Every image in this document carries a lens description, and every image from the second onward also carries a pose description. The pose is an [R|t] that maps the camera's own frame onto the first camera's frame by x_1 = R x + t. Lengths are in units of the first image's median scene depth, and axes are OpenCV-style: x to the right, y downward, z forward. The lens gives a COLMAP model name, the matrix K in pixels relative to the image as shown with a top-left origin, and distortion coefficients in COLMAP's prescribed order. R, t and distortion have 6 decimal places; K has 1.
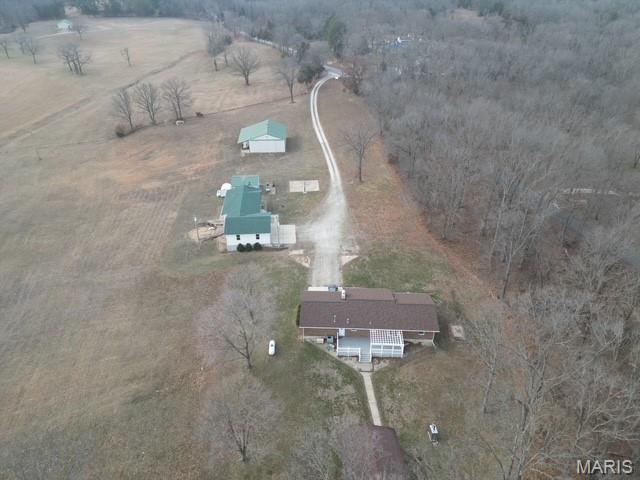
lens RADIAL K [[438.8, 0, 318.8], [0, 438.8, 243.9], [0, 0, 1]] dist [0.035964, -0.024174]
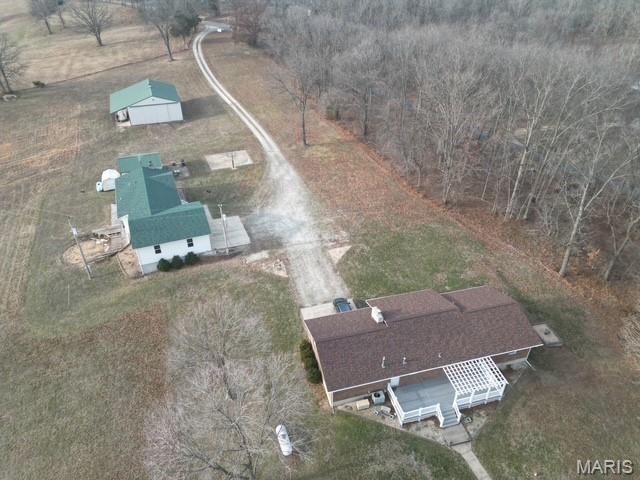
lens RADIAL K [[438.8, 0, 321.1], [0, 438.8, 236.4], [0, 0, 1]] dist [0.035964, -0.024174]
pose [[0.950348, -0.165858, 0.263305, -0.114925], [0.158365, 0.986135, 0.049586, -0.024699], [-0.267879, -0.005426, 0.963437, 0.315830]]
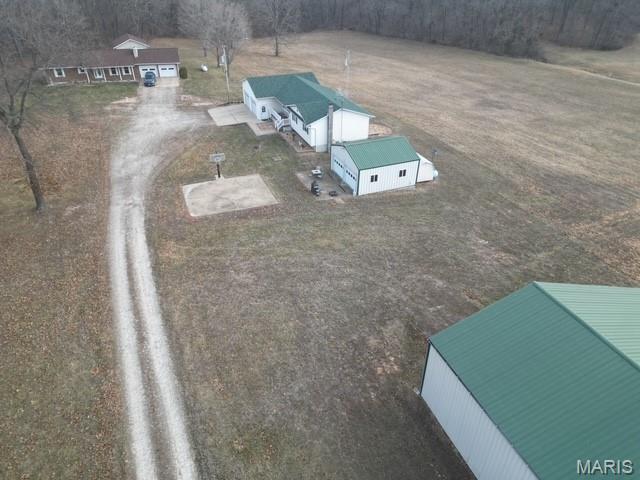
lens RADIAL K [[438.8, 0, 323.2], [0, 438.8, 242.0], [0, 0, 1]] dist [0.035964, -0.024174]
pose [[-0.949196, 0.175192, -0.261410, -0.008620], [-0.173829, 0.400561, 0.899630, -0.513249], [0.262319, 0.899366, -0.349758, 1.354608]]
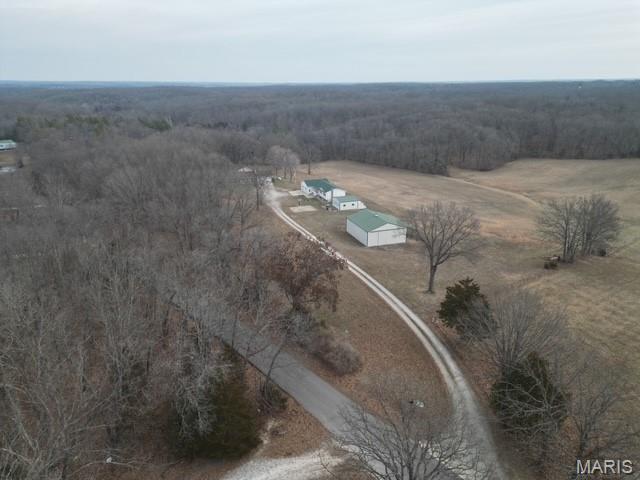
lens RADIAL K [[438.8, 0, 319.5], [0, 438.8, 239.4], [0, 0, 1]] dist [0.035964, -0.024174]
pose [[-0.960536, 0.100989, -0.259176, 0.287174], [-0.144951, 0.613516, 0.776265, -1.204353], [0.237403, 0.783198, -0.574666, 2.058611]]
